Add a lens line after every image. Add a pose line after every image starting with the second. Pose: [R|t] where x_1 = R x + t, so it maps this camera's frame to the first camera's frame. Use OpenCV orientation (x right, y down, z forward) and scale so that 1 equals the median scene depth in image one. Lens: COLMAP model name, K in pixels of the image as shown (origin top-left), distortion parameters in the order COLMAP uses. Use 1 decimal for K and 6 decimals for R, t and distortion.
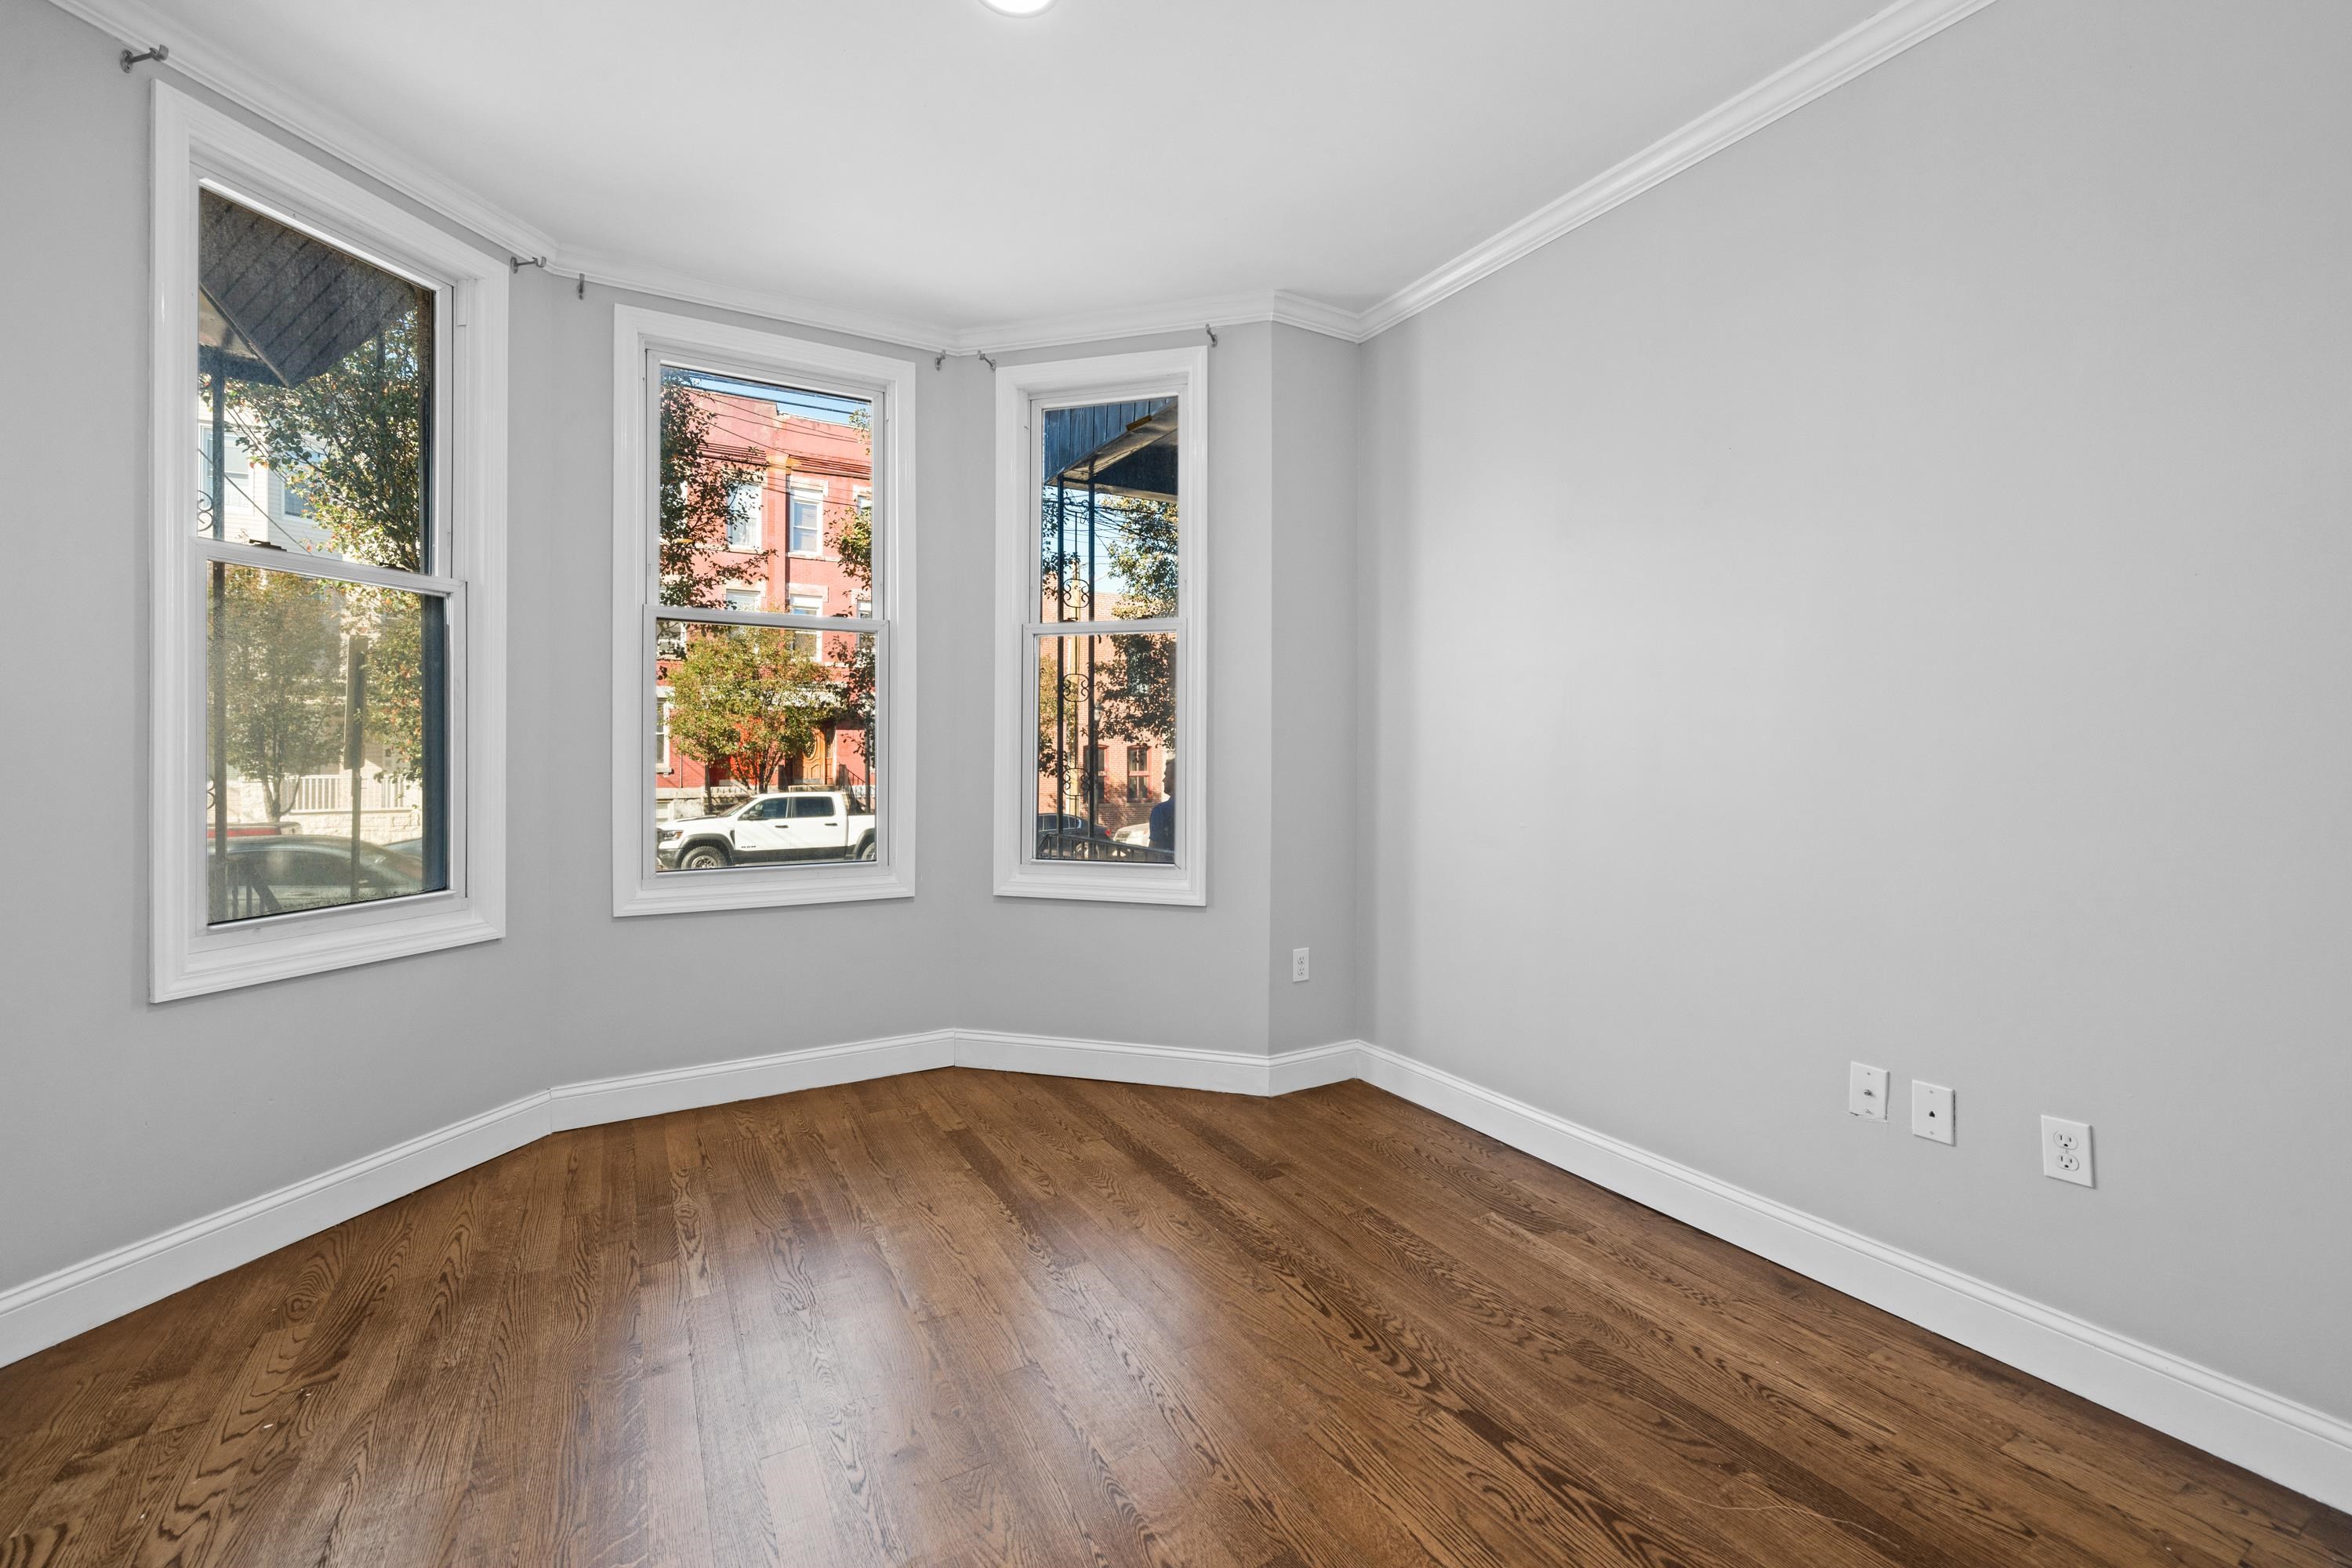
lens RADIAL K [[947.4, 0, 1188.0], [0, 947.4, 763.6], [0, 0, 1]] dist [-0.003148, 0.000311]
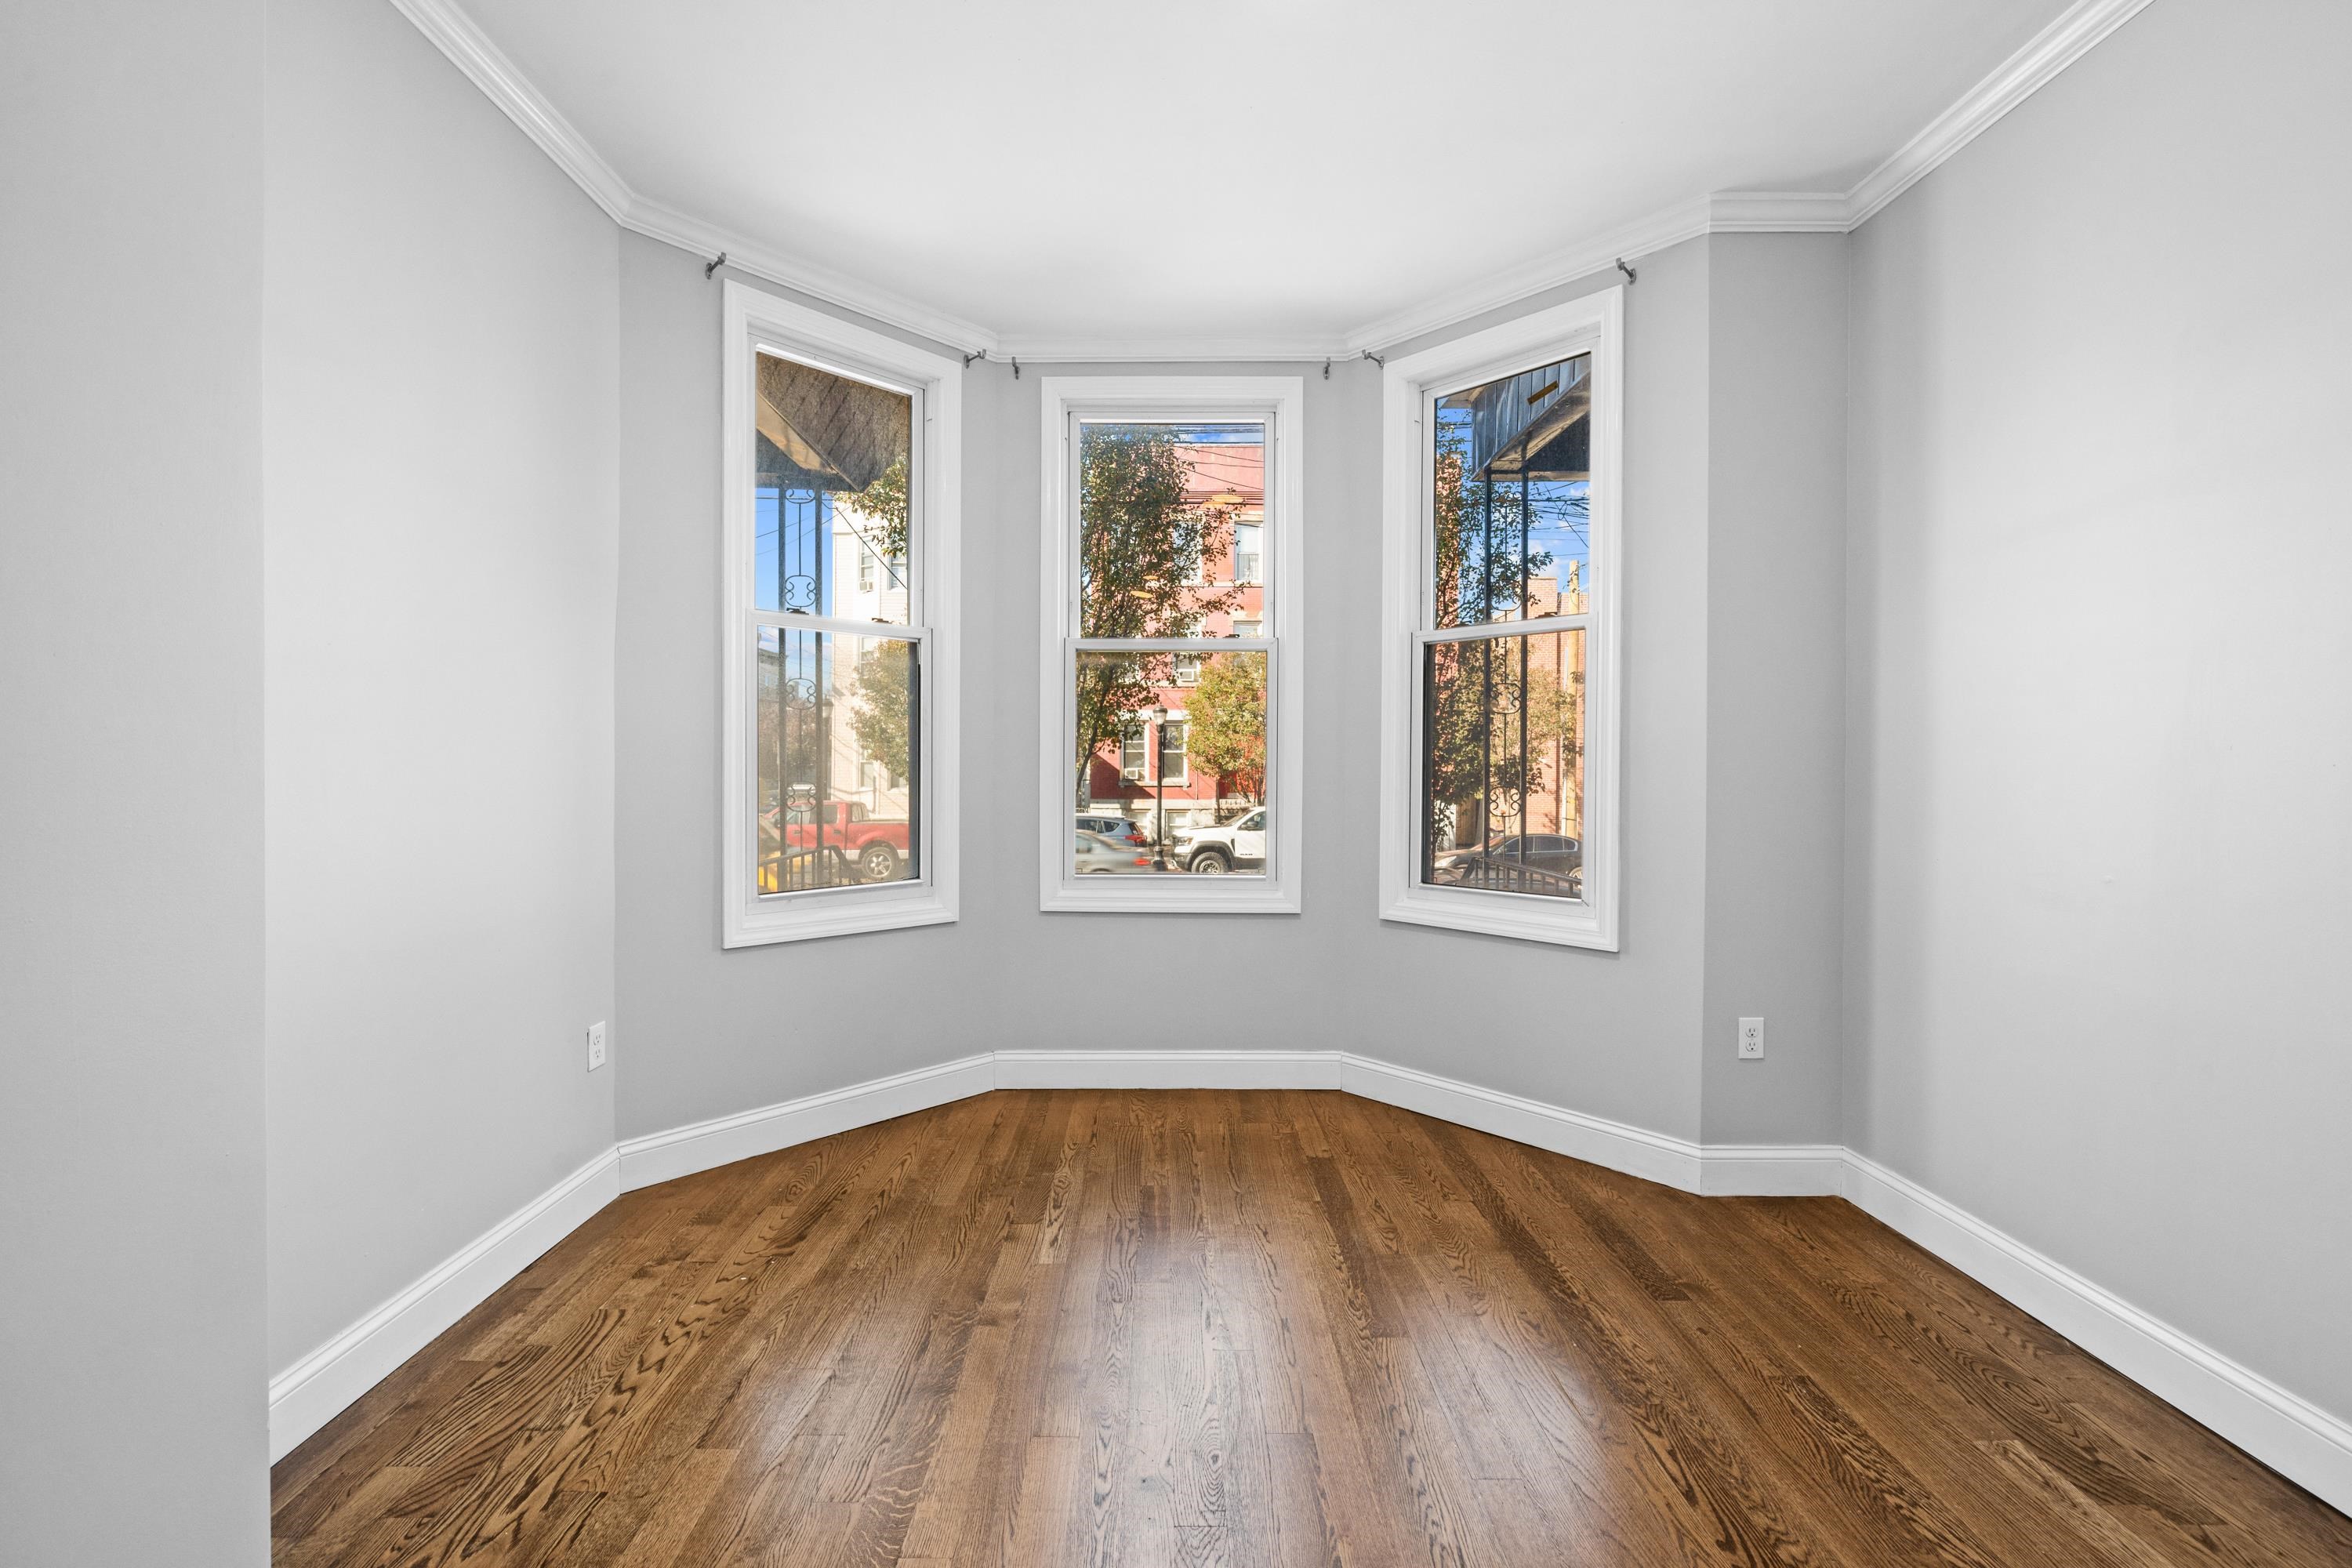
lens RADIAL K [[947.4, 0, 1166.2], [0, 947.4, 780.1], [0, 0, 1]] dist [-0.003148, 0.000311]
pose [[0.865861, 0.008137, -0.500219, 0.111589], [-0.008107, 0.999965, 0.002233, -0.001108], [0.500219, 0.002122, 0.865896, 0.087049]]
